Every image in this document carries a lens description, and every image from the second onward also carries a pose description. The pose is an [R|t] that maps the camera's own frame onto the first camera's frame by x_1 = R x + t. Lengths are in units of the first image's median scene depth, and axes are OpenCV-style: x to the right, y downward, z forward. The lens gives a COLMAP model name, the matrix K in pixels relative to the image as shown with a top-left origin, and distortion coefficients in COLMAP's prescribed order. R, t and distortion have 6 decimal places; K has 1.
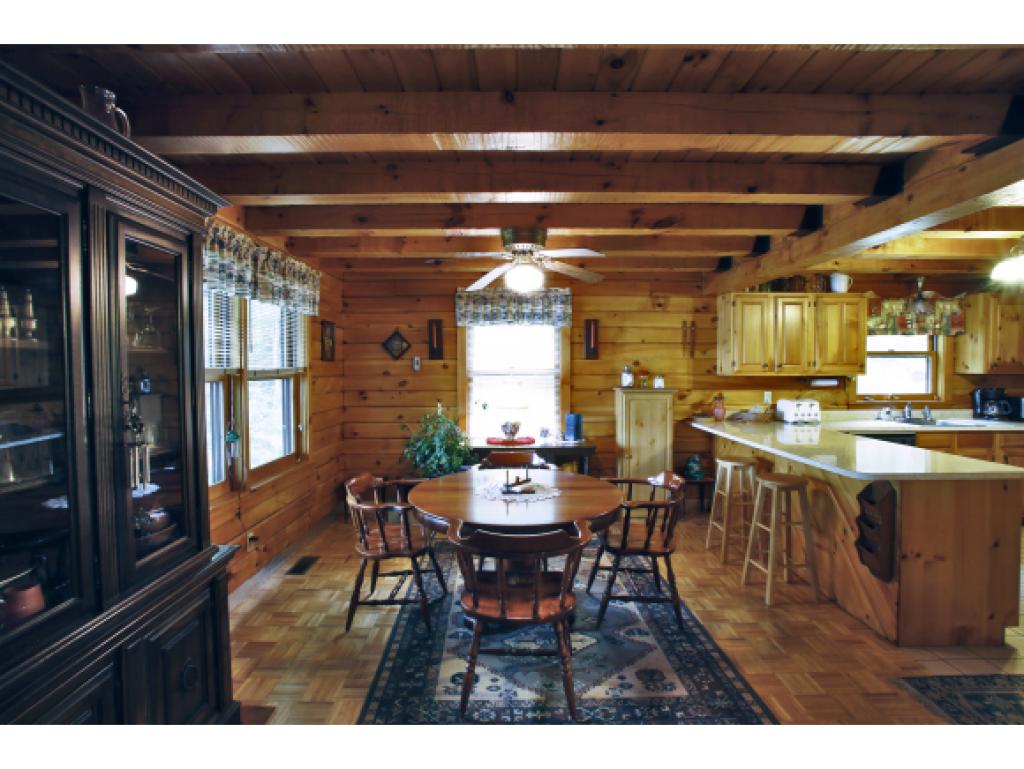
lens RADIAL K [[497.6, 0, 508.9], [0, 497.6, 378.5], [0, 0, 1]] dist [-0.082745, 0.038366]
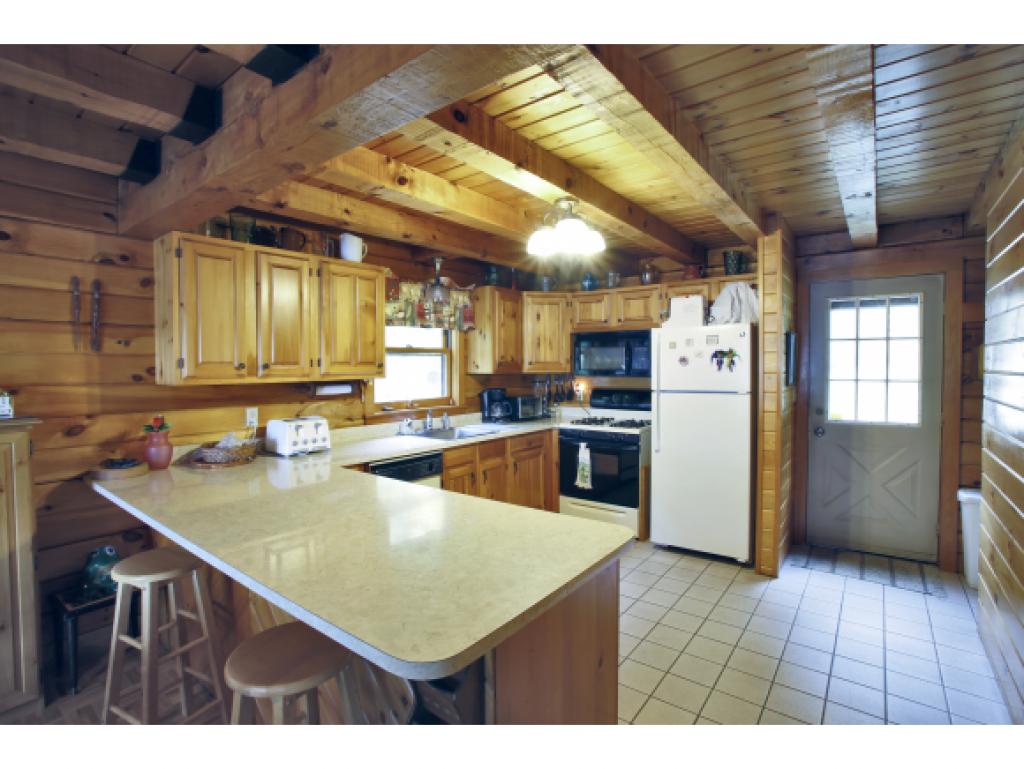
lens RADIAL K [[497.6, 0, 508.9], [0, 497.6, 378.5], [0, 0, 1]] dist [-0.082745, 0.038366]
pose [[0.614067, -0.024002, 0.788889, 0.249550], [0.024828, 0.999630, 0.011088, -0.009865], [-0.788864, 0.012778, 0.614435, 0.368293]]
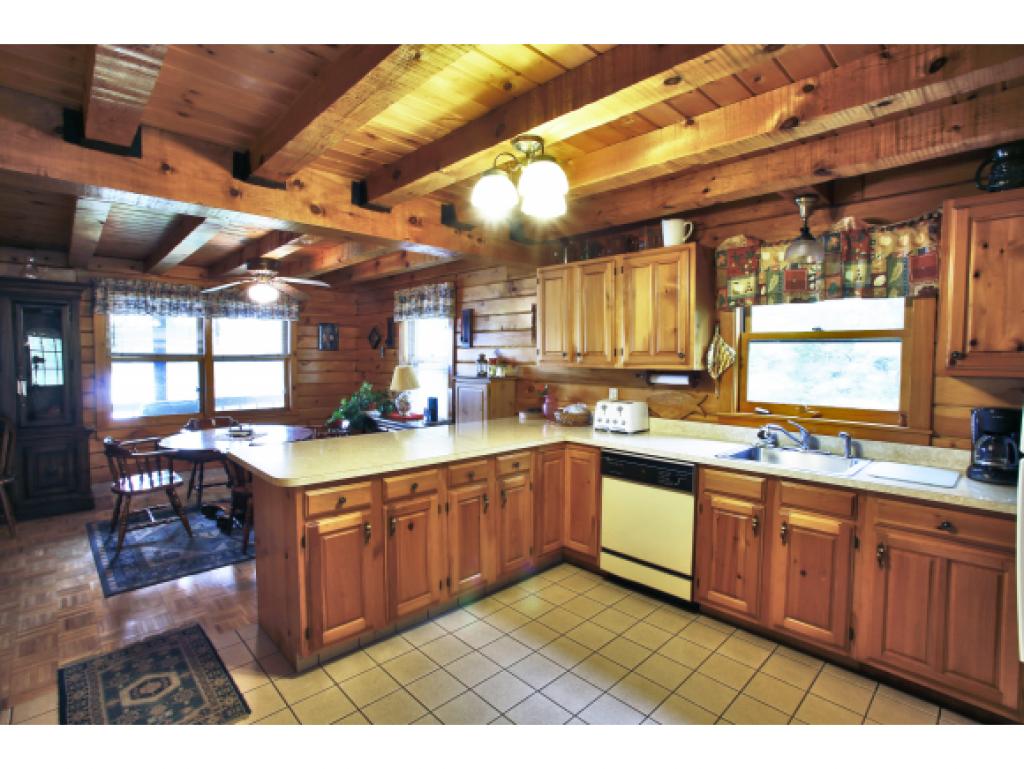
lens RADIAL K [[497.6, 0, 508.9], [0, 497.6, 378.5], [0, 0, 1]] dist [-0.082745, 0.038366]
pose [[0.688610, 0.040778, -0.723984, 1.009717], [-0.031271, 0.999159, 0.026534, -0.005239], [0.724457, 0.004368, 0.689306, 0.353265]]
